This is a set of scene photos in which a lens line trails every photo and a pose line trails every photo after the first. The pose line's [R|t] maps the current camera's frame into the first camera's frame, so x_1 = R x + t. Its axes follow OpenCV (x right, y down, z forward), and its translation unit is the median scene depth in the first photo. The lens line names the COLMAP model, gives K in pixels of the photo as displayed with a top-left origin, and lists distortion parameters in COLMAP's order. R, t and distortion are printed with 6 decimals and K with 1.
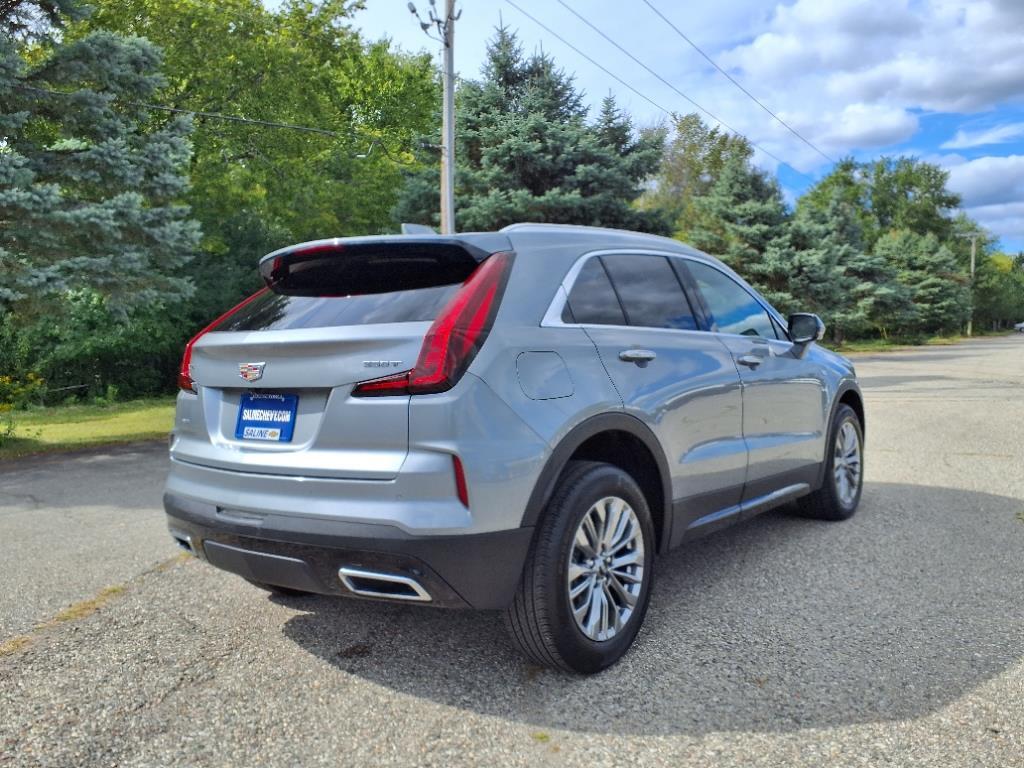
lens RADIAL K [[827.0, 0, 513.4], [0, 827.0, 374.7], [0, 0, 1]] dist [0.025942, -0.039833]
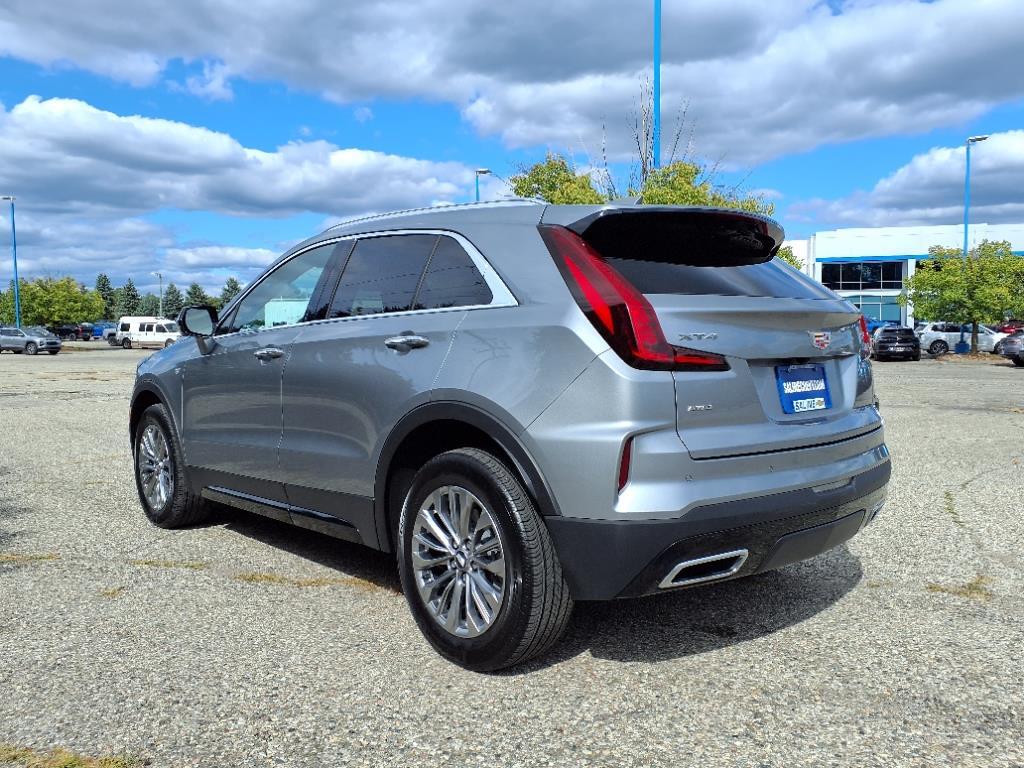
lens RADIAL K [[827.0, 0, 496.5], [0, 827.0, 395.1], [0, 0, 1]] dist [0.025942, -0.039833]
pose [[0.157511, -0.037253, 0.986814, -0.187866], [0.034382, 0.998889, 0.032221, 0.002353], [-0.986918, 0.028853, 0.158617, 0.172569]]
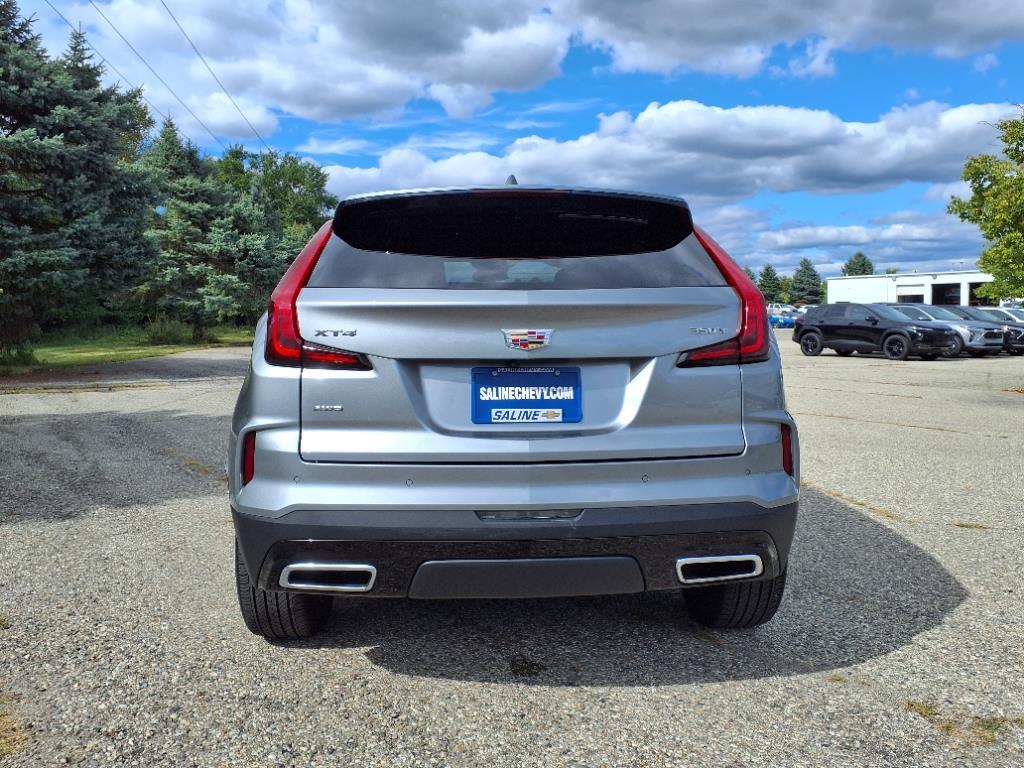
lens RADIAL K [[827.0, 0, 504.9], [0, 827.0, 377.5], [0, 0, 1]] dist [0.025942, -0.039833]
pose [[0.746550, -0.014868, 0.665163, -0.122487], [0.000398, 0.999760, 0.021900, 0.002392], [-0.665329, -0.016085, 0.746377, 0.059995]]
